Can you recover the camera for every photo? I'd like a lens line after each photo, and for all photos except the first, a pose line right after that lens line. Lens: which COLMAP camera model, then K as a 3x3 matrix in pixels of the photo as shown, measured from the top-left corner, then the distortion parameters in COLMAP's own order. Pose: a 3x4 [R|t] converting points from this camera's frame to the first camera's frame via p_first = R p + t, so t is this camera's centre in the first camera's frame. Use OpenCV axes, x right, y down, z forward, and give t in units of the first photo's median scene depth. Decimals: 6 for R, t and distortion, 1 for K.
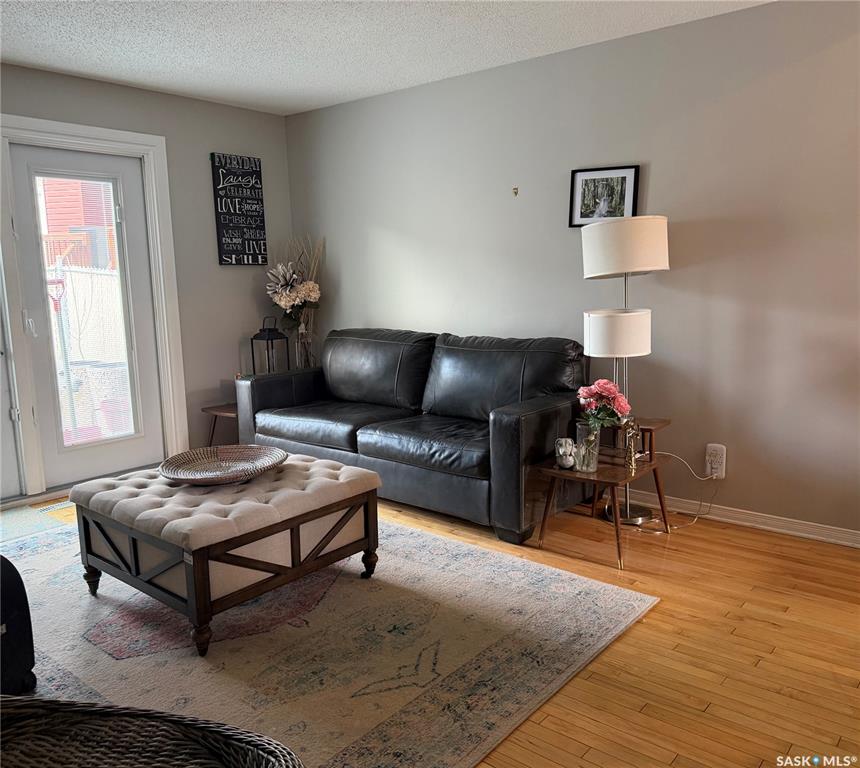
lens RADIAL K [[710.9, 0, 428.8], [0, 710.9, 383.2], [0, 0, 1]] dist [0.043027, -0.008900]
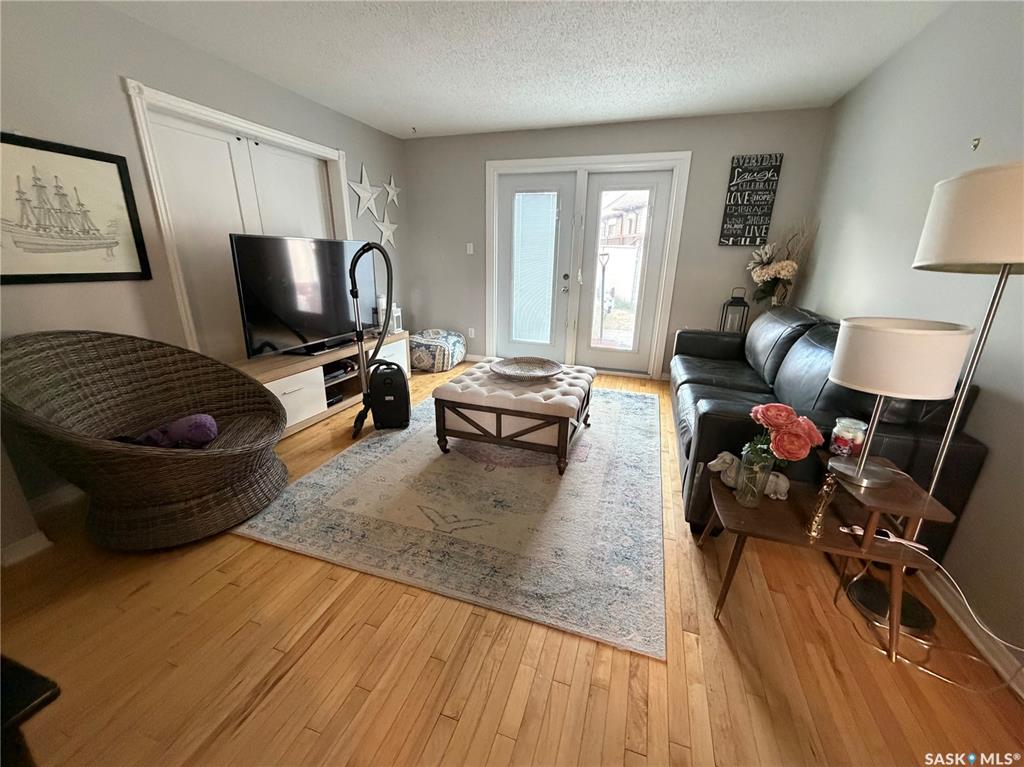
lens RADIAL K [[407.1, 0, 512.5], [0, 407.1, 382.1], [0, 0, 1]] dist [0.001027, -0.000151]
pose [[0.371338, 0.307739, -0.876017, 0.344661], [-0.164613, 0.950351, 0.264074, -0.064444], [0.913789, 0.046143, 0.403559, 0.374864]]
